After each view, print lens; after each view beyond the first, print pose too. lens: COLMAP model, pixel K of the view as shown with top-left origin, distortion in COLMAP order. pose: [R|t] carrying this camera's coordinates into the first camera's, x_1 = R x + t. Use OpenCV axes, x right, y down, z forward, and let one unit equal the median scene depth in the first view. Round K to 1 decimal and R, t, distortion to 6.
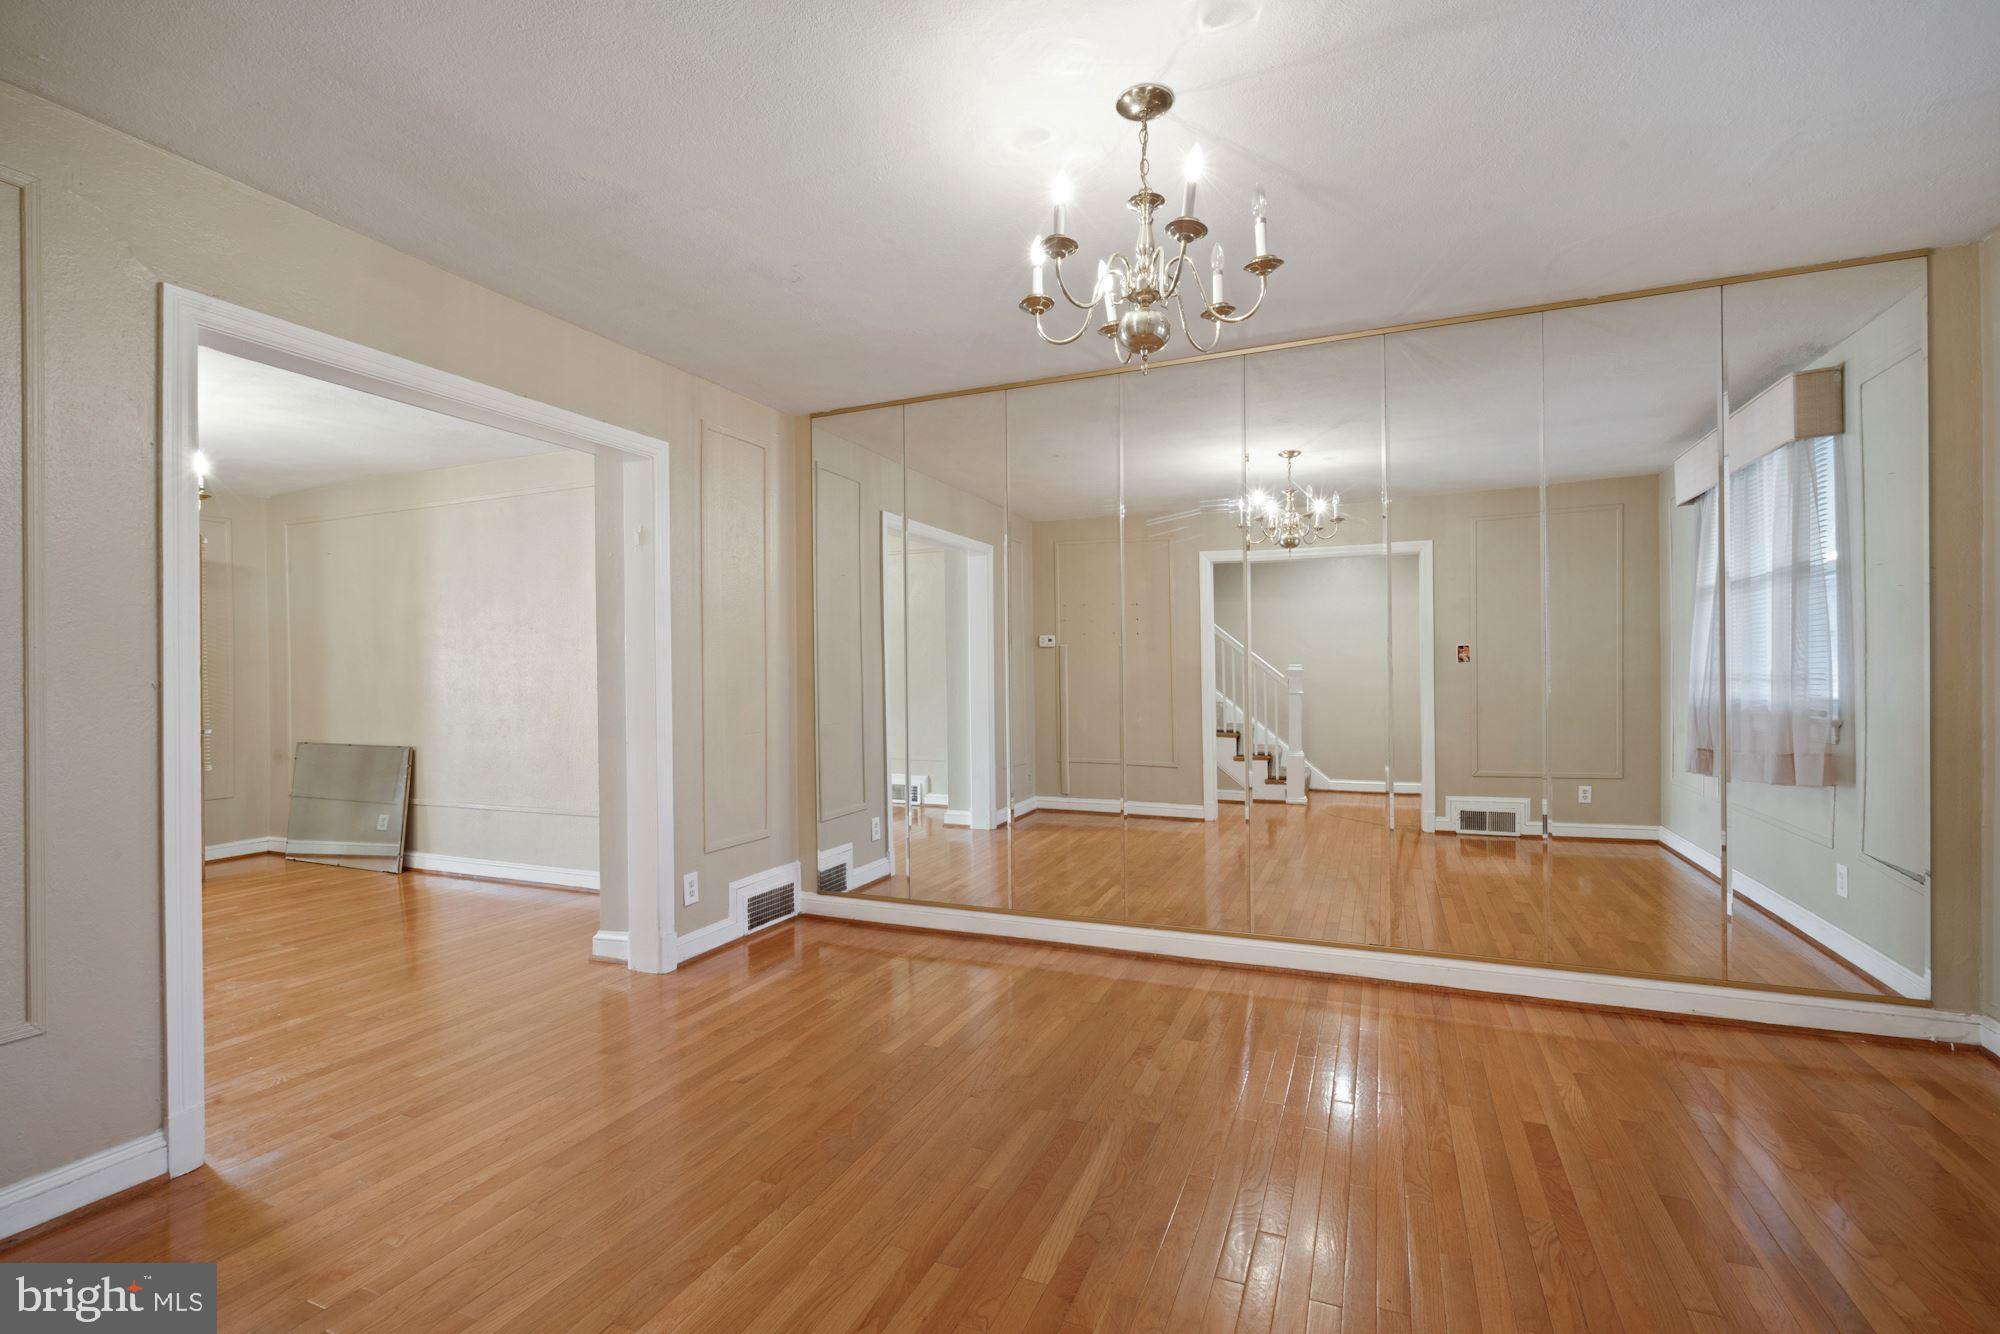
lens RADIAL K [[921.7, 0, 998.1], [0, 921.7, 671.2], [0, 0, 1]] dist [0.002406, 0.001955]
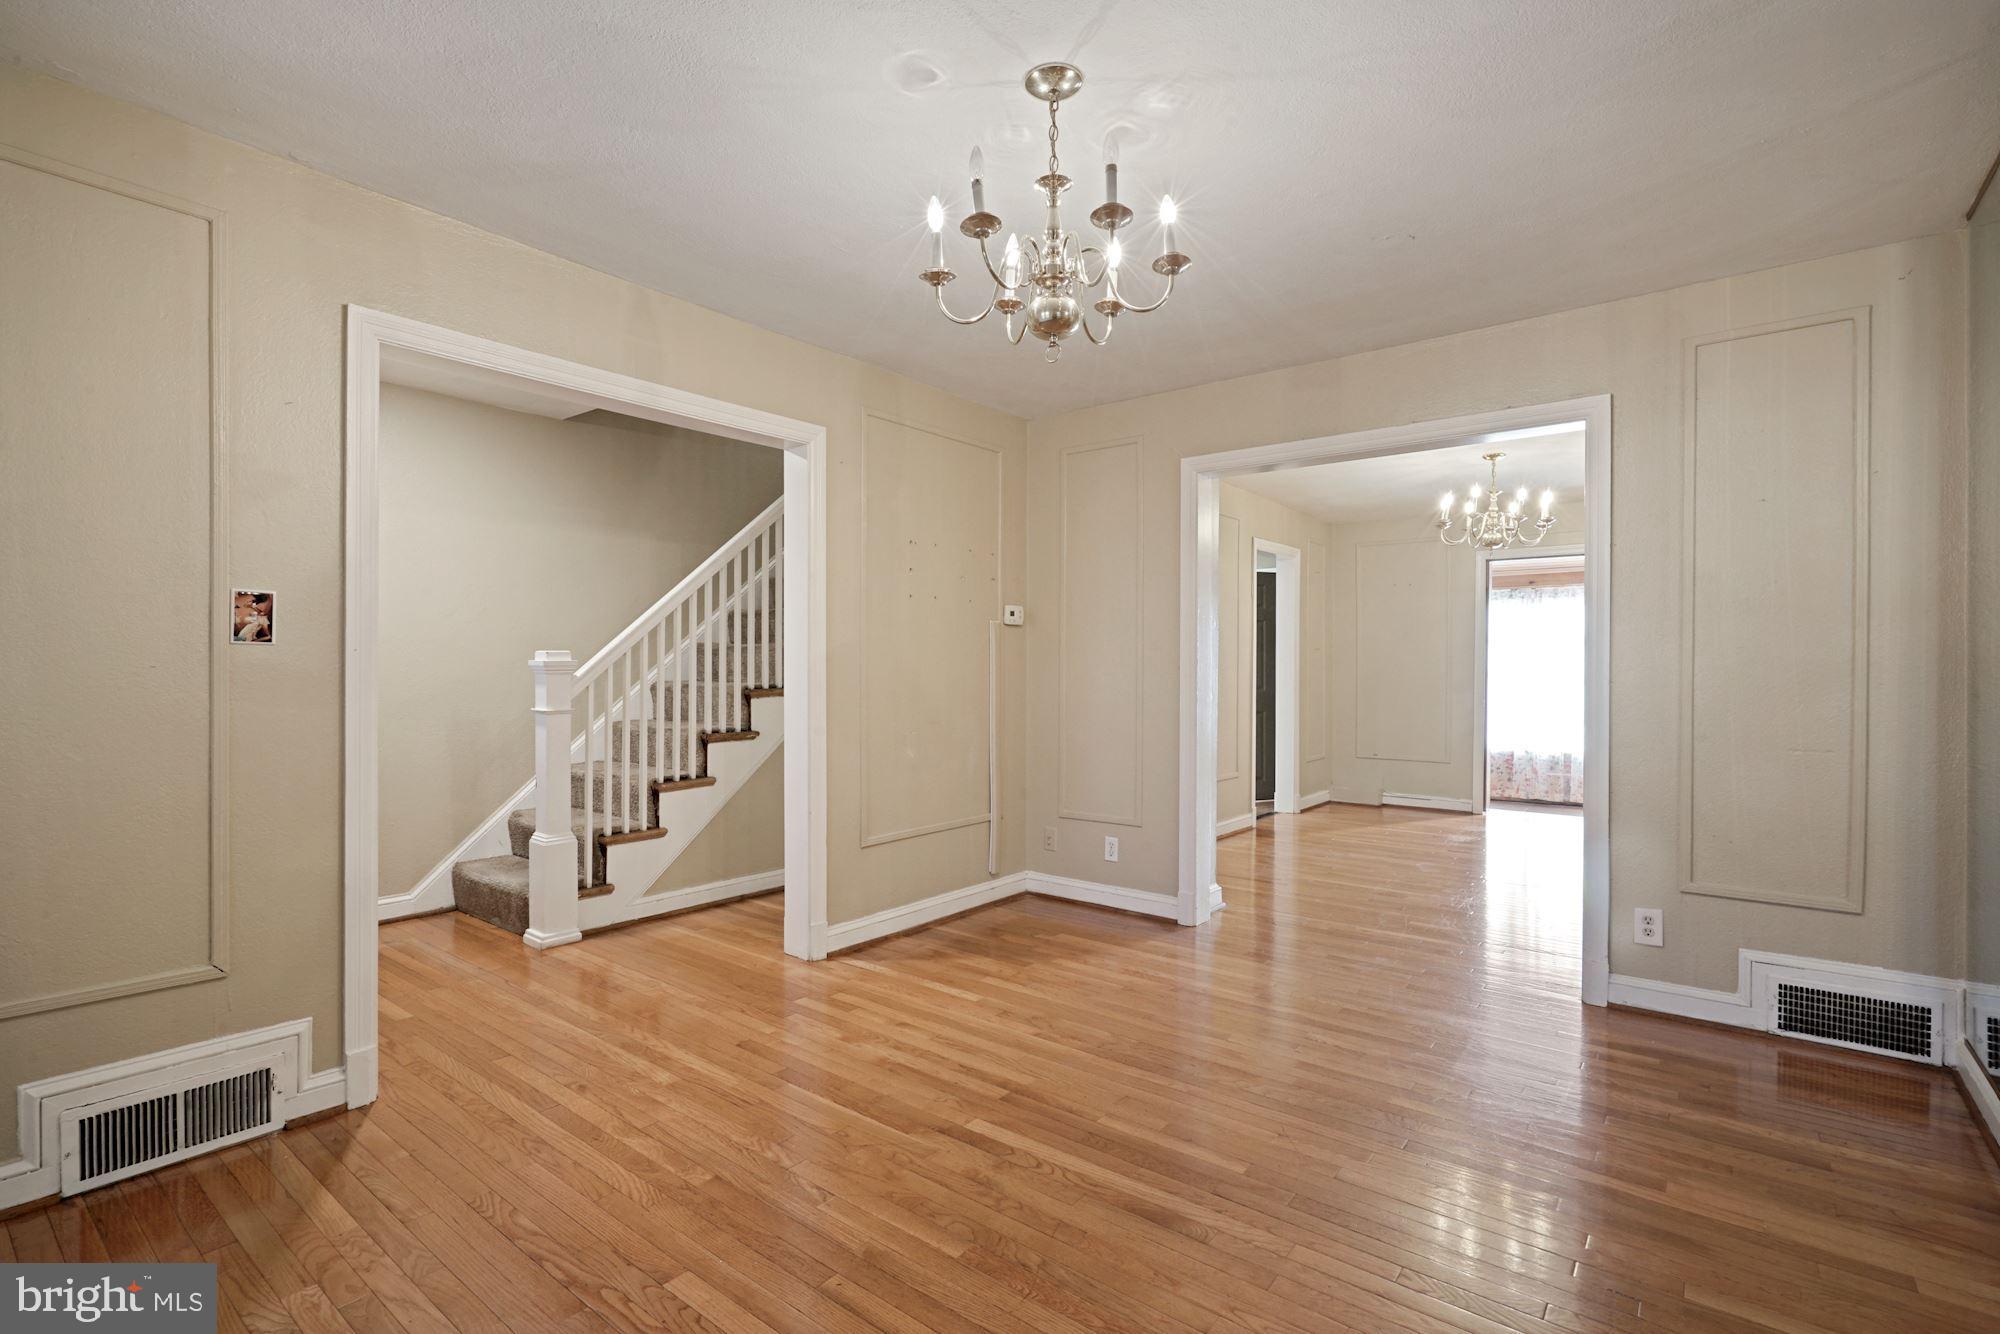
lens RADIAL K [[921.7, 0, 1000.0], [0, 921.7, 675.3], [0, 0, 1]] dist [0.002406, 0.001955]
pose [[-0.264785, 0.012608, -0.964225, 0.583442], [0.004131, 0.999920, 0.011940, -0.002535], [0.964299, -0.000821, -0.264816, 0.620340]]
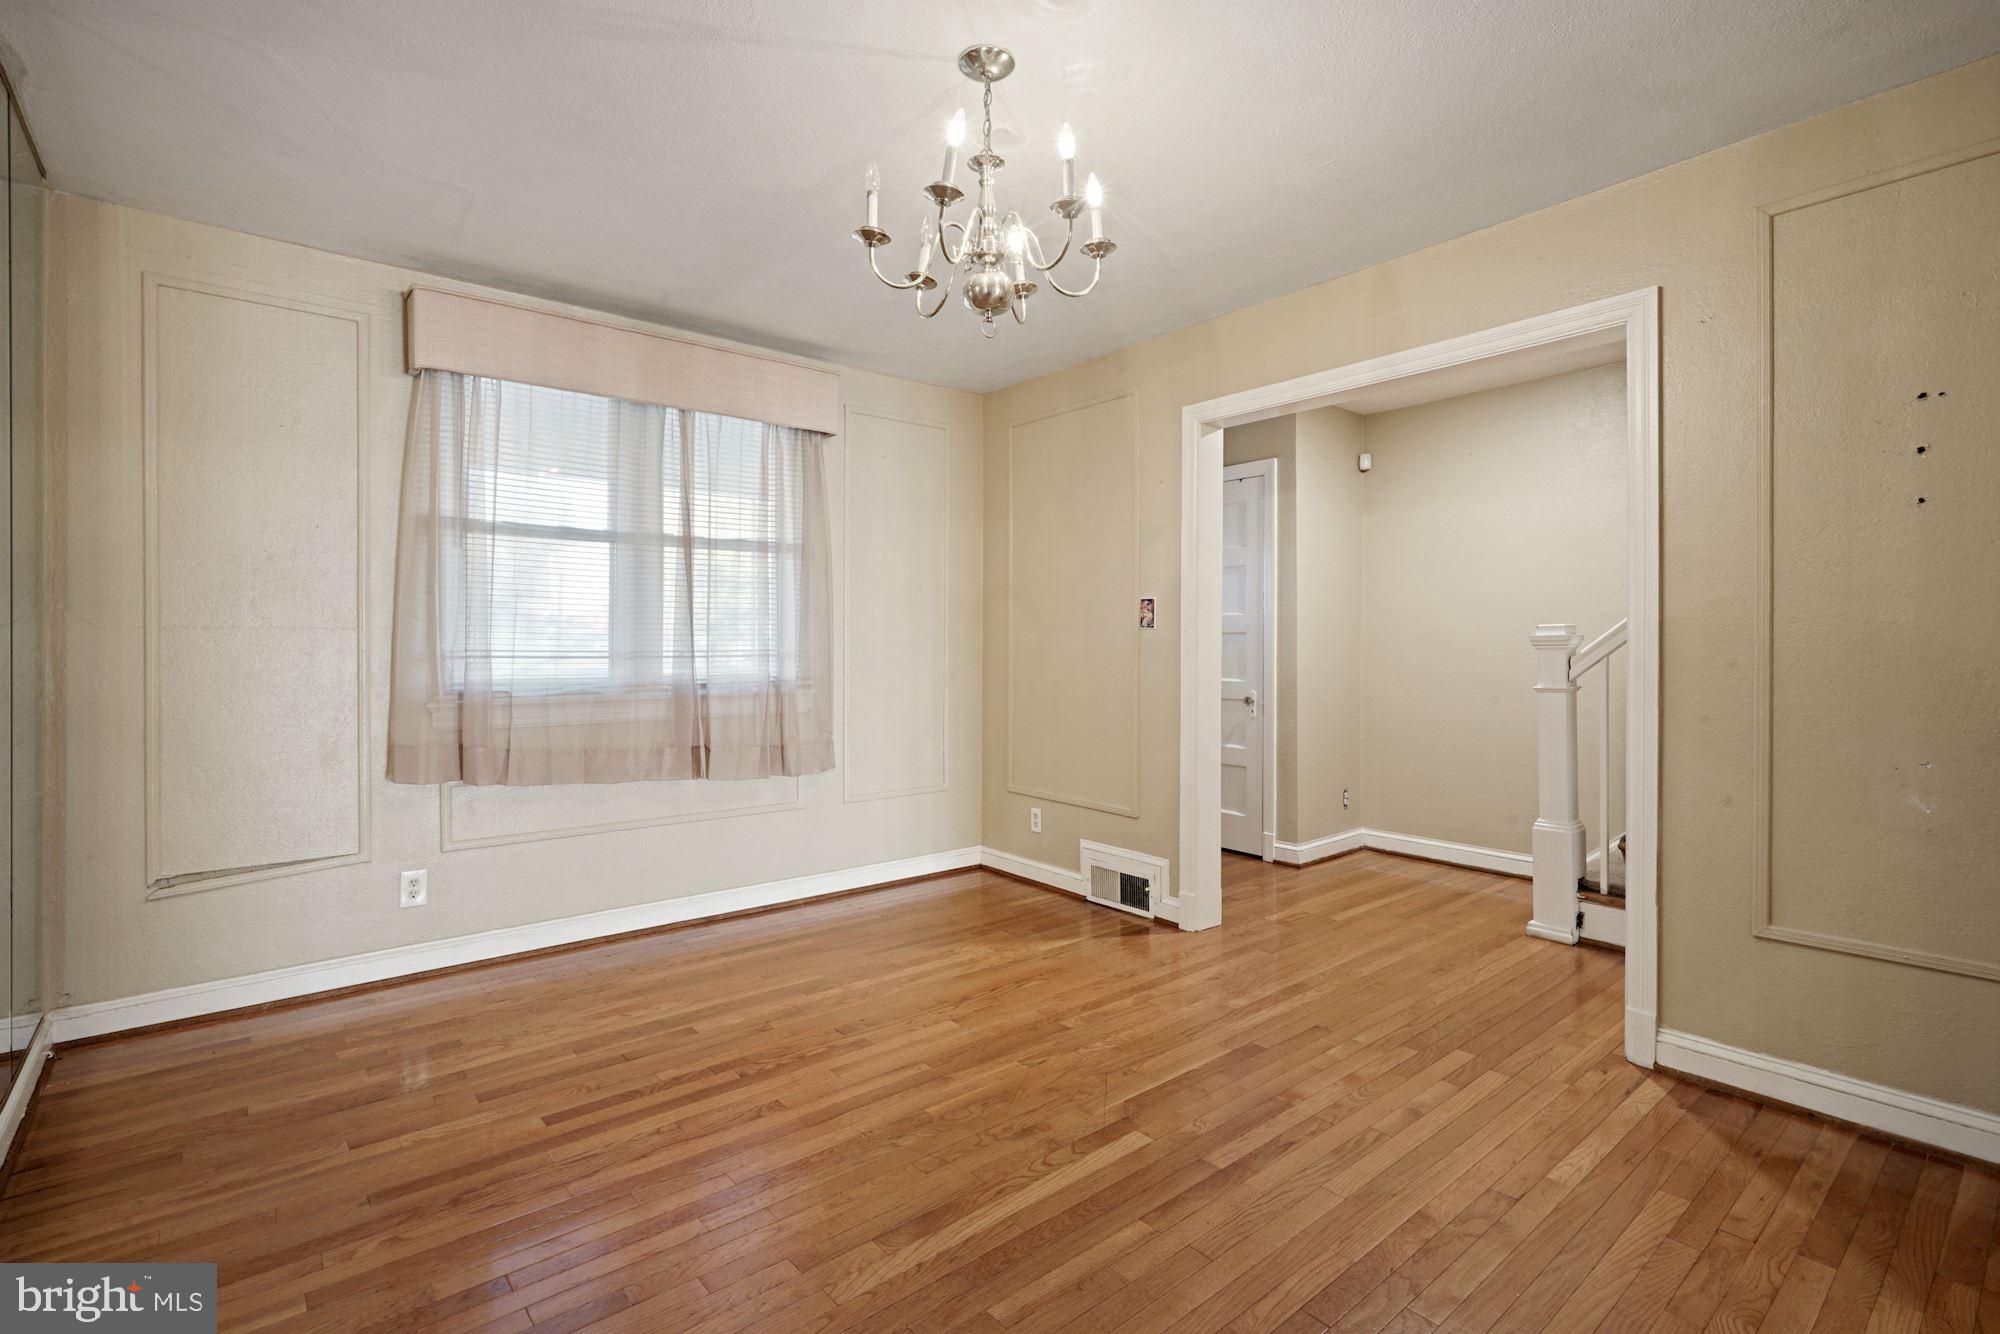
lens RADIAL K [[921.7, 0, 996.3], [0, 921.7, 648.5], [0, 0, 1]] dist [0.002406, 0.001955]
pose [[-0.889254, 0.005610, 0.457379, -0.156013], [0.003352, 0.999978, -0.005749, 0.008315], [-0.457401, -0.003579, -0.889253, 0.970041]]
